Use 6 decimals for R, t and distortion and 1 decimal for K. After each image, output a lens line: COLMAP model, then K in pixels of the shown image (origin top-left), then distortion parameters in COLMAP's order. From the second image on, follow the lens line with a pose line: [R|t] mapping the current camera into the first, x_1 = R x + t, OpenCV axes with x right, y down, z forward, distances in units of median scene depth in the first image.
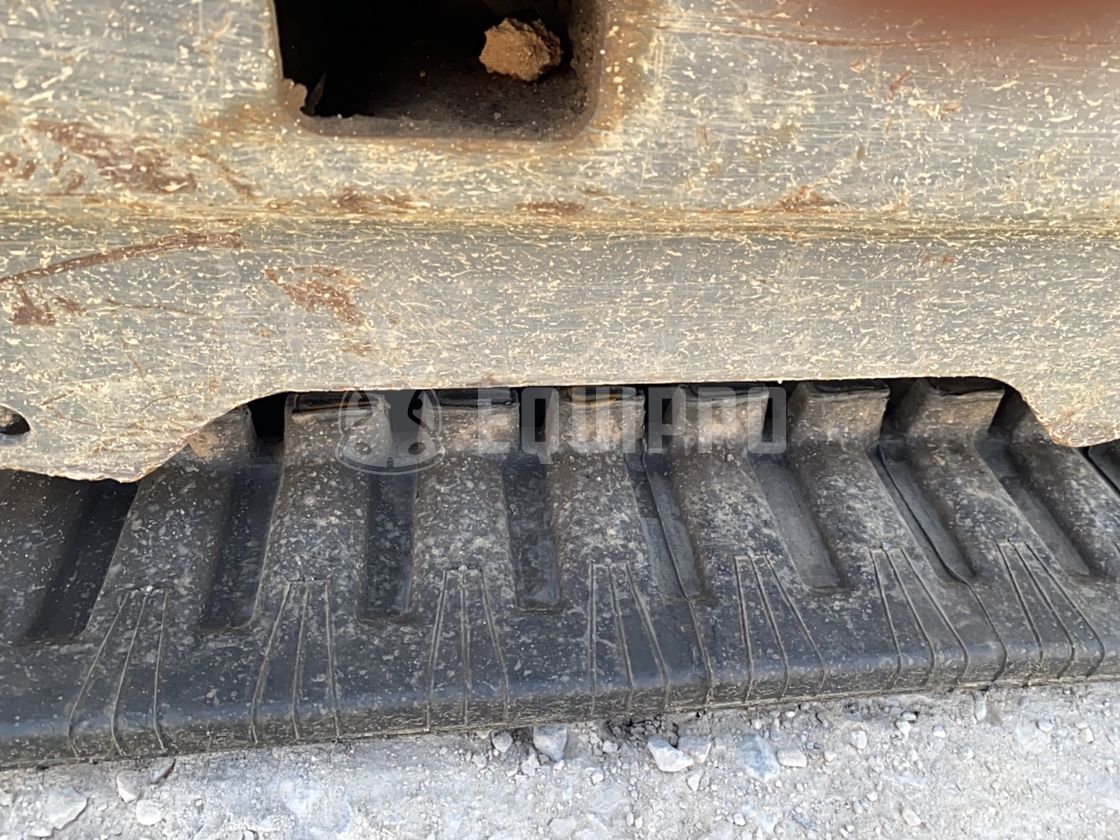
lens RADIAL K [[861.8, 0, 563.0], [0, 861.8, 416.7], [0, 0, 1]] dist [0.032180, -0.032833]
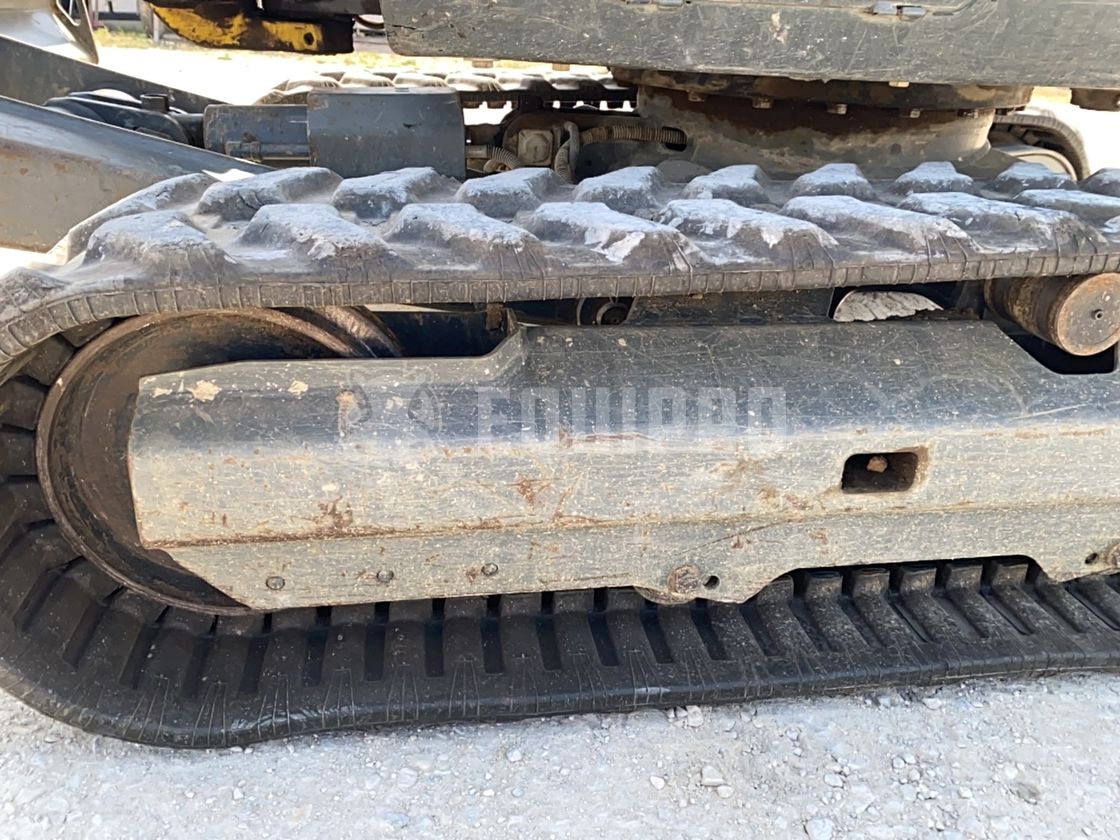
lens RADIAL K [[861.8, 0, 560.8], [0, 861.8, 423.5], [0, 0, 1]] dist [0.032180, -0.032833]
pose [[0.998787, -0.047185, 0.014088, -1.158962], [0.049239, 0.960881, -0.272551, 0.268976], [-0.000677, 0.272914, 0.962038, -2.057989]]
